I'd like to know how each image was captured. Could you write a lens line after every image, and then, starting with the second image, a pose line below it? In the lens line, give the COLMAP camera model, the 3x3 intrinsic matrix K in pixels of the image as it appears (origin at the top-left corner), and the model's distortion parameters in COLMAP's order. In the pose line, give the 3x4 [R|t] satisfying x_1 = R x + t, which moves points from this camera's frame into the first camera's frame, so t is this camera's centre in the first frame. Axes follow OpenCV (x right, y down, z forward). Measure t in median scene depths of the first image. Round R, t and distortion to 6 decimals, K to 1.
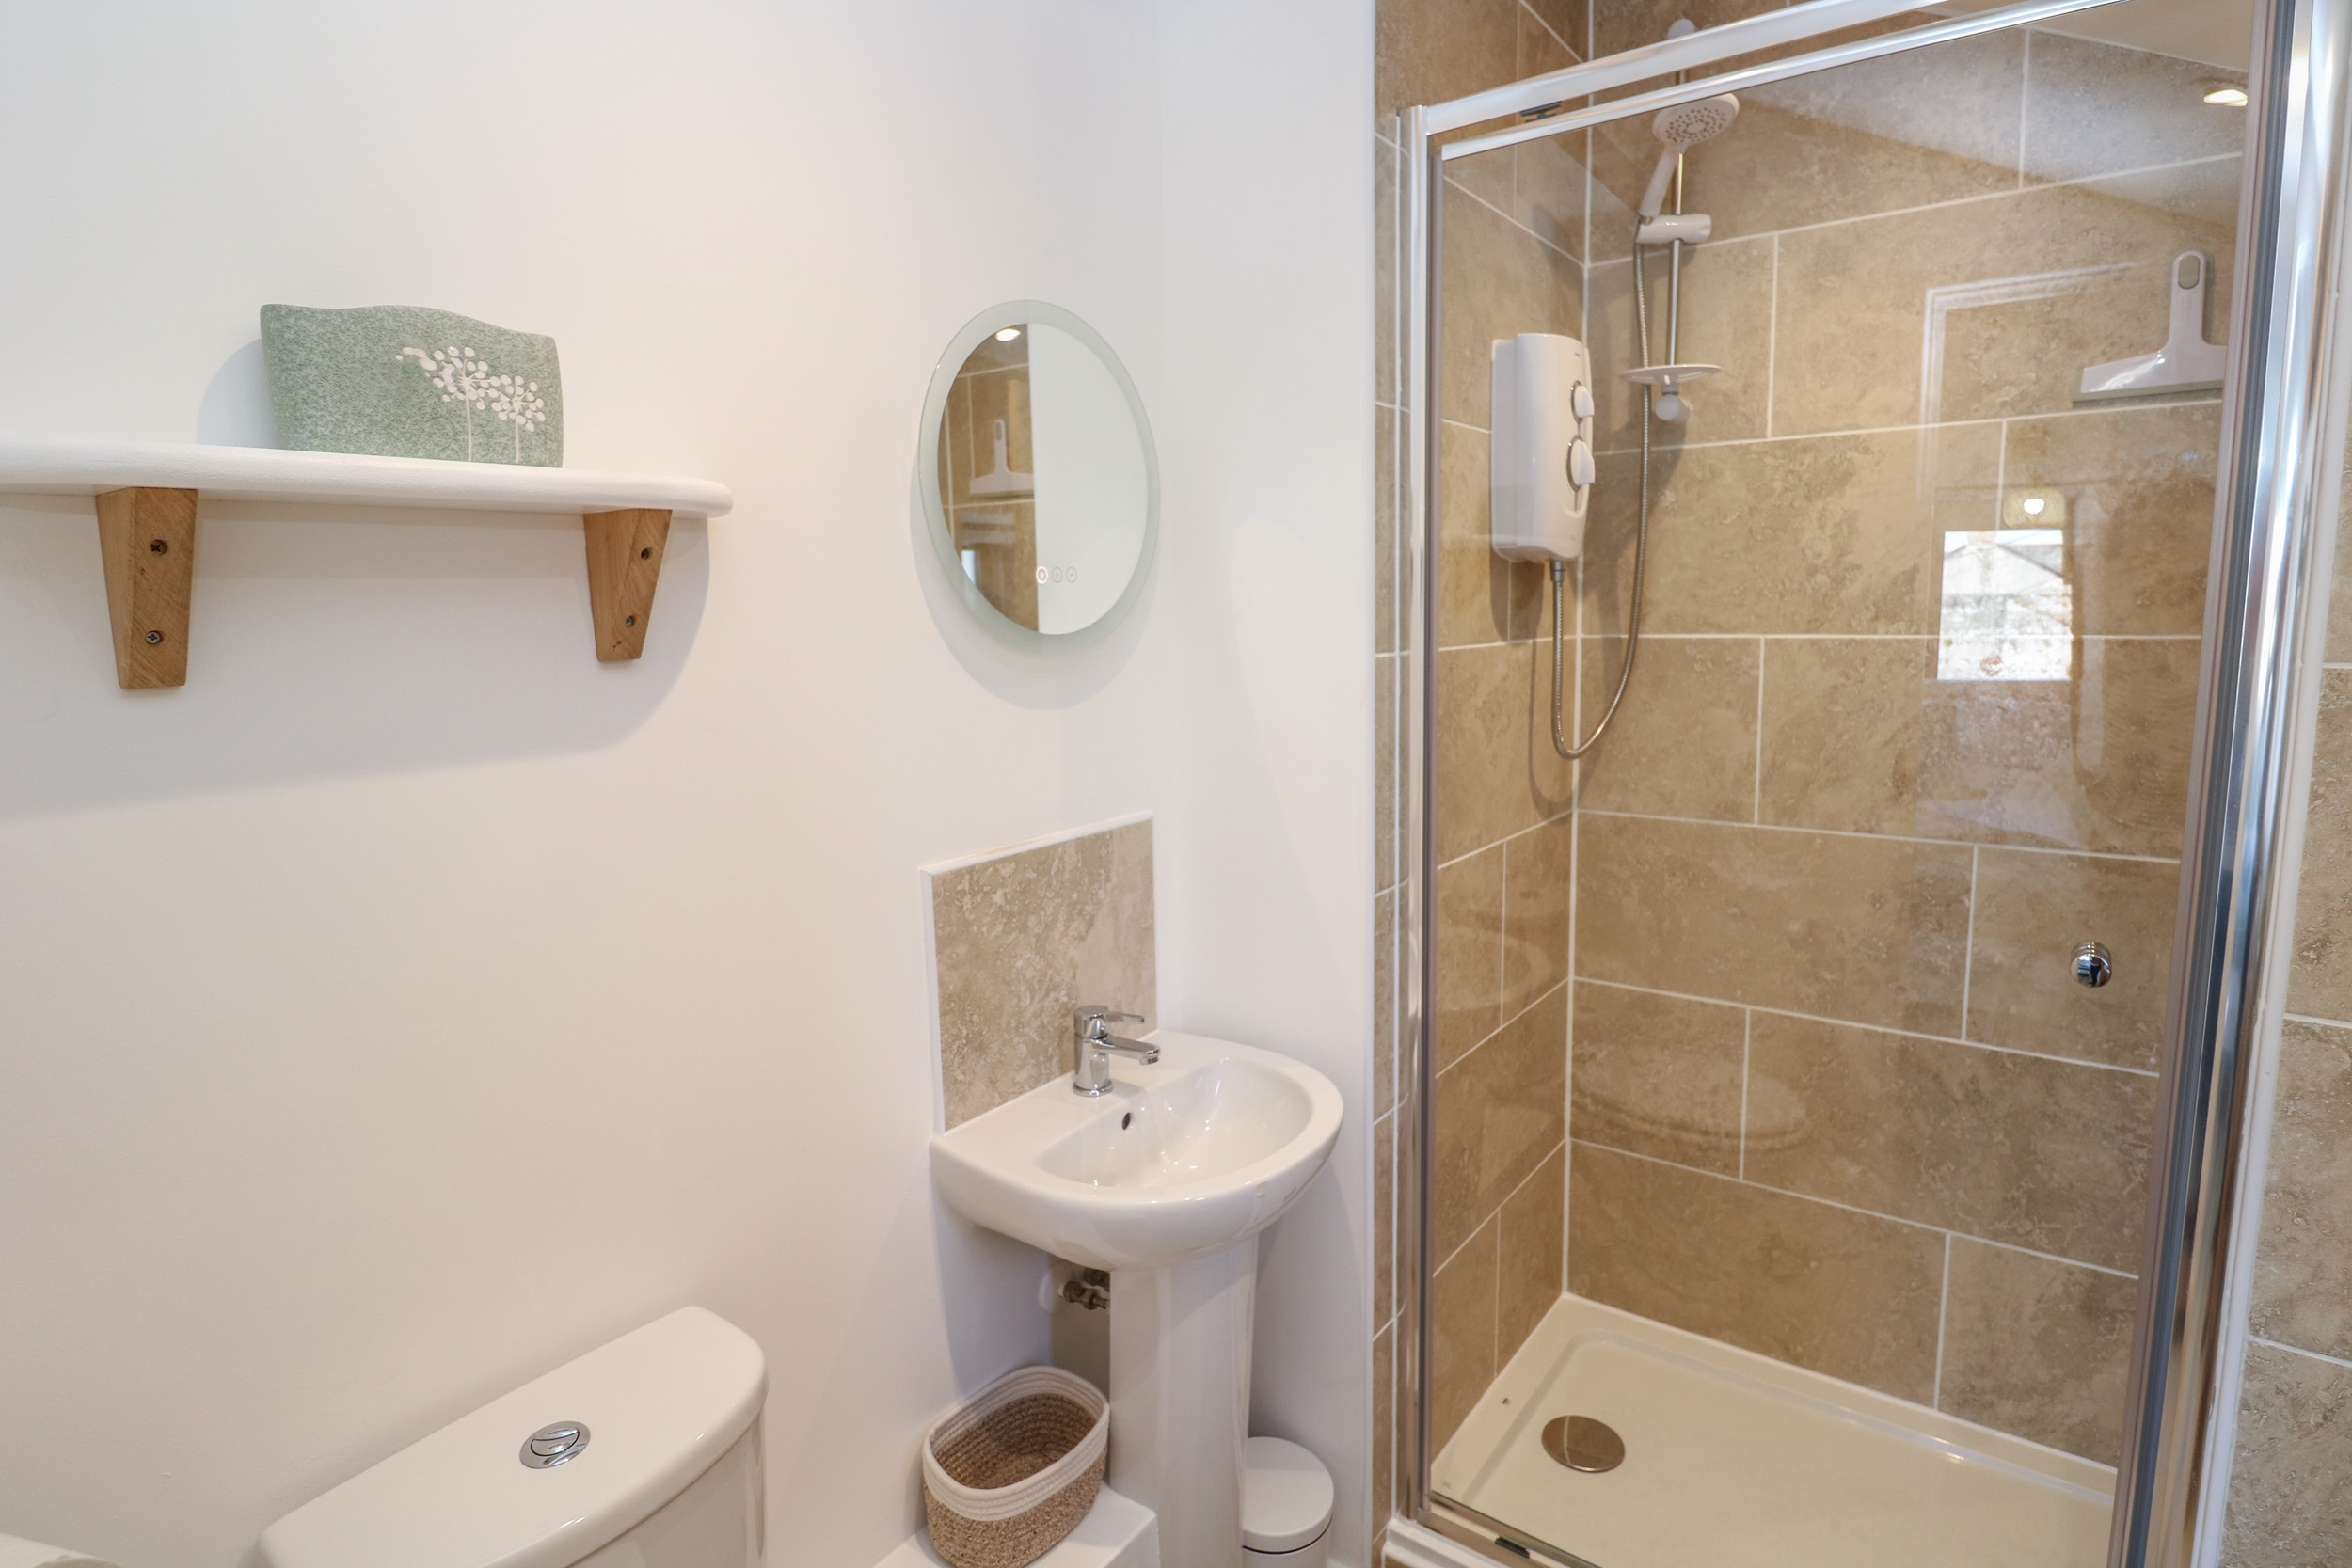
lens RADIAL K [[1220.7, 0, 1177.1], [0, 1220.7, 774.9], [0, 0, 1]] dist [0.003741, 0.000283]
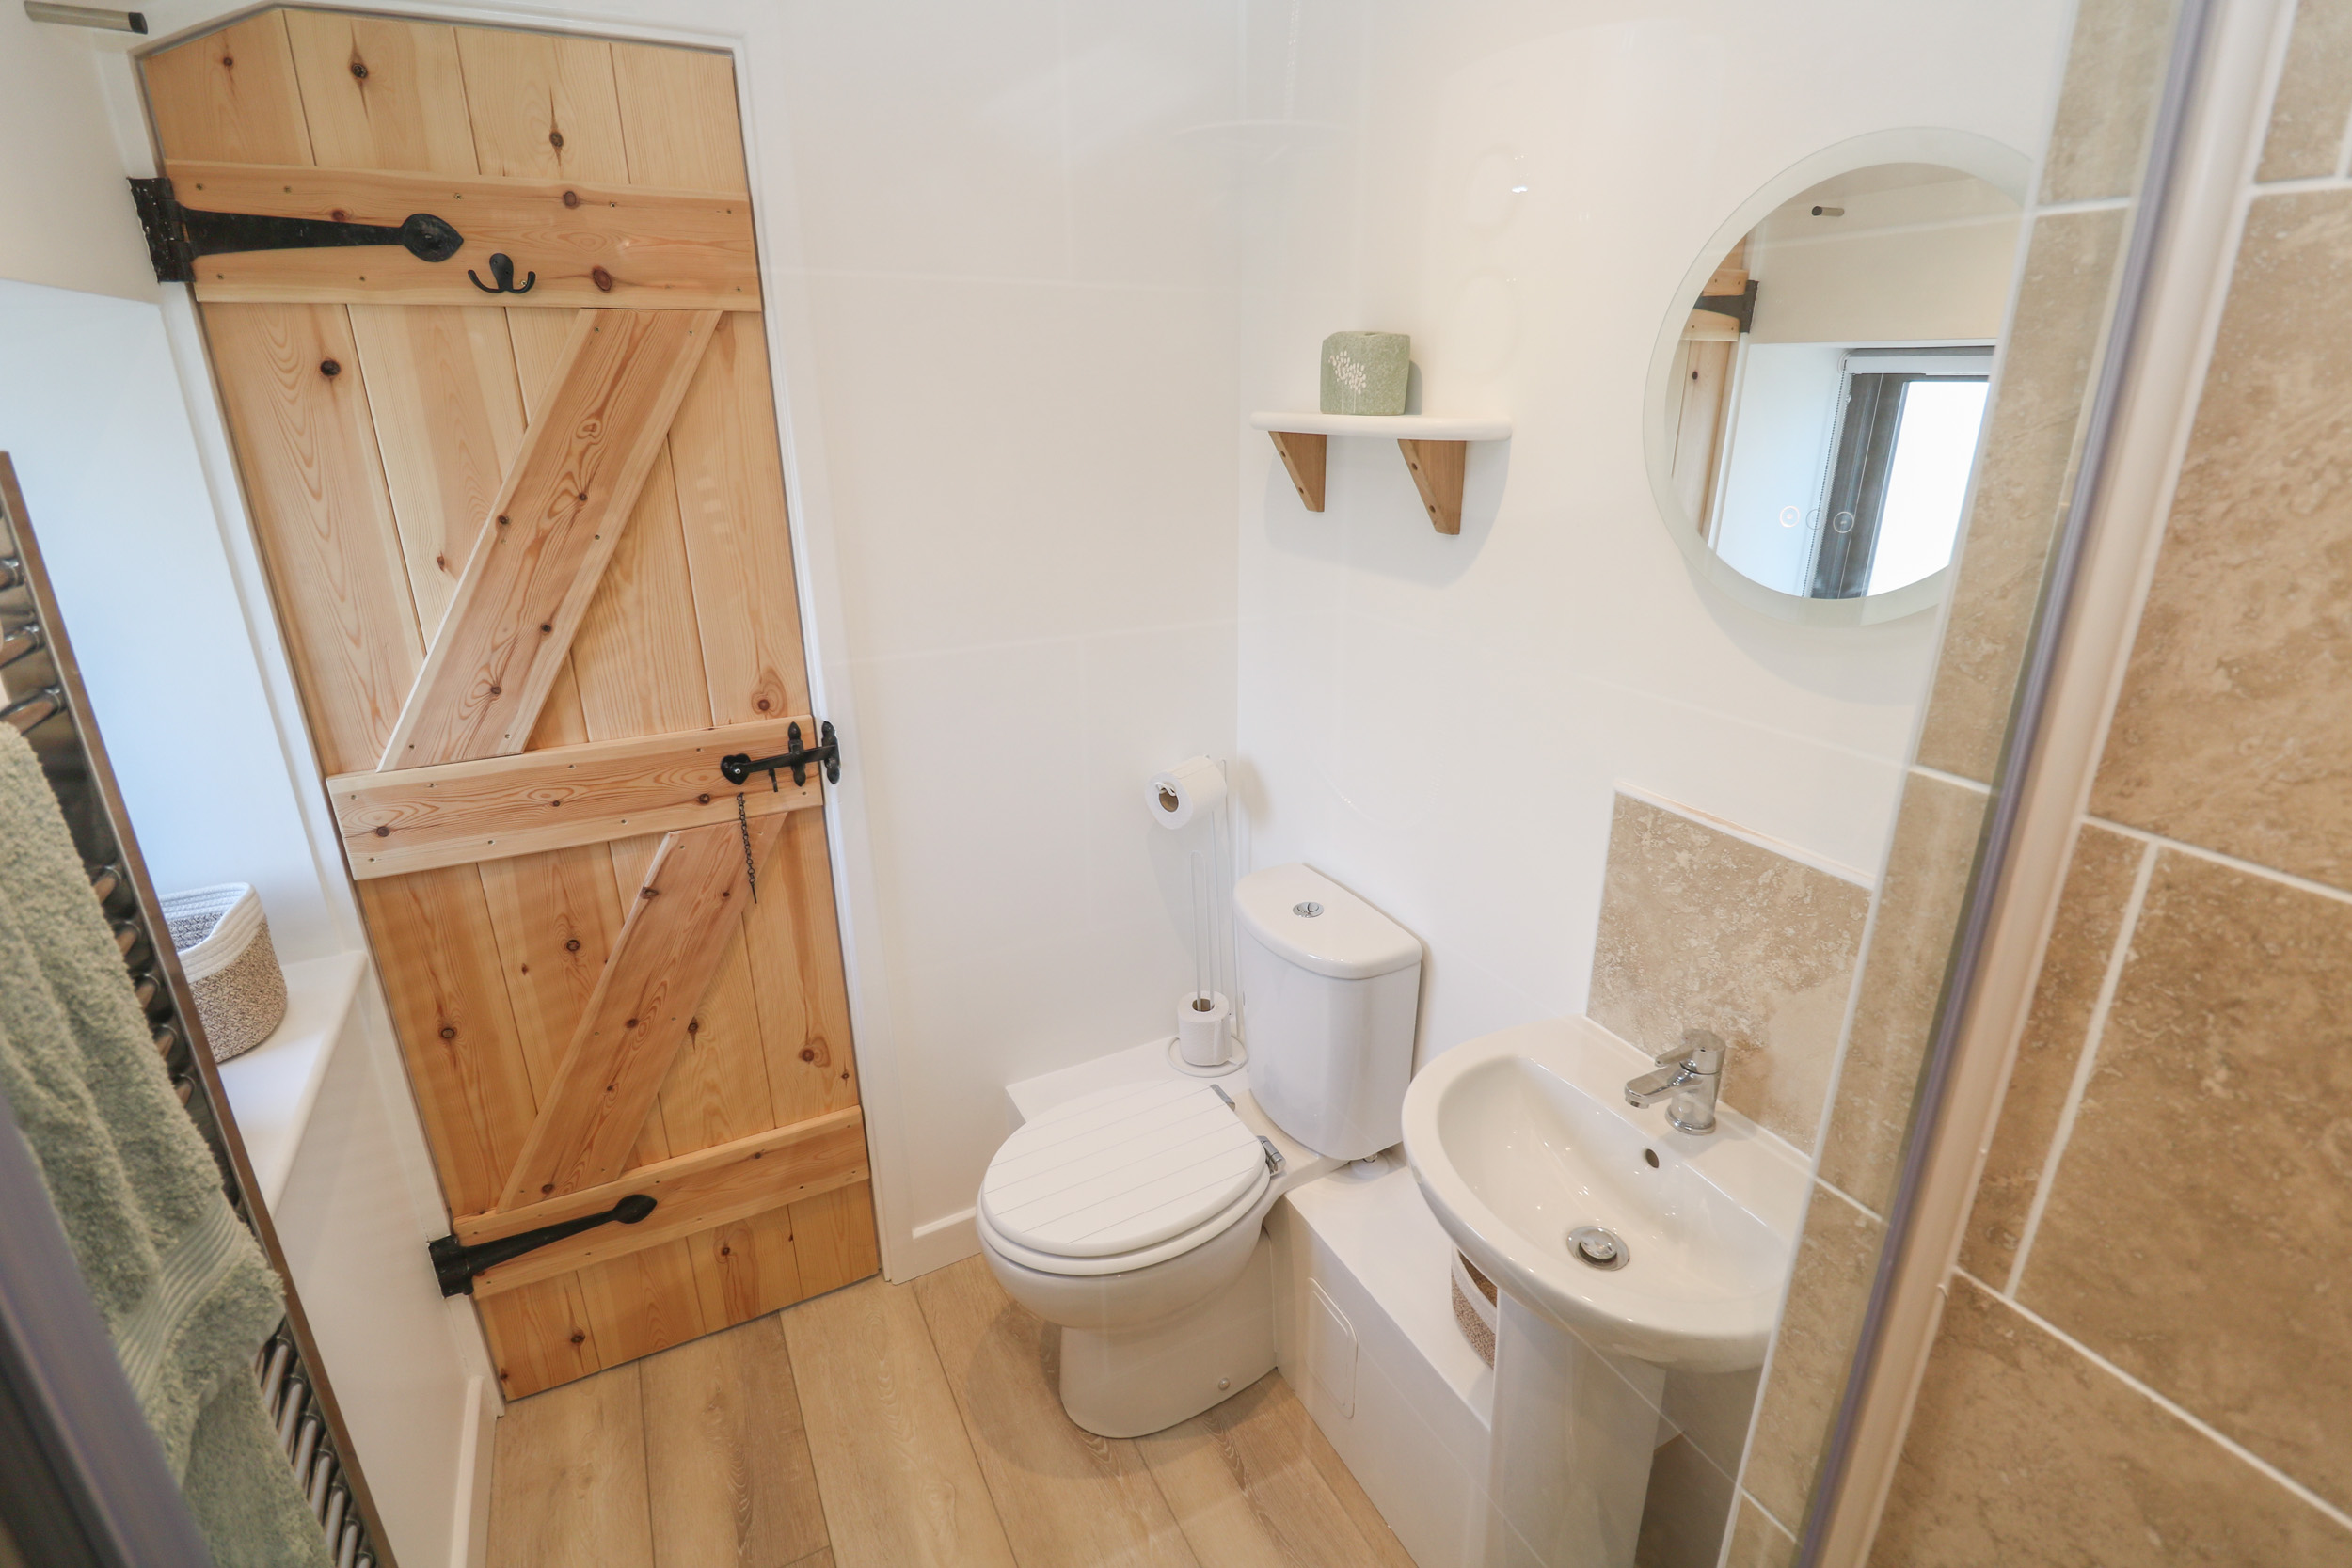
lens RADIAL K [[1086.0, 0, 1181.9], [0, 1086.0, 774.7], [0, 0, 1]] dist [-0.006003, -0.009382]
pose [[-0.435709, 0.319297, -0.841550, 0.693013], [-0.124867, 0.904482, 0.407824, -0.246424], [0.891384, 0.282774, -0.354222, 0.925888]]
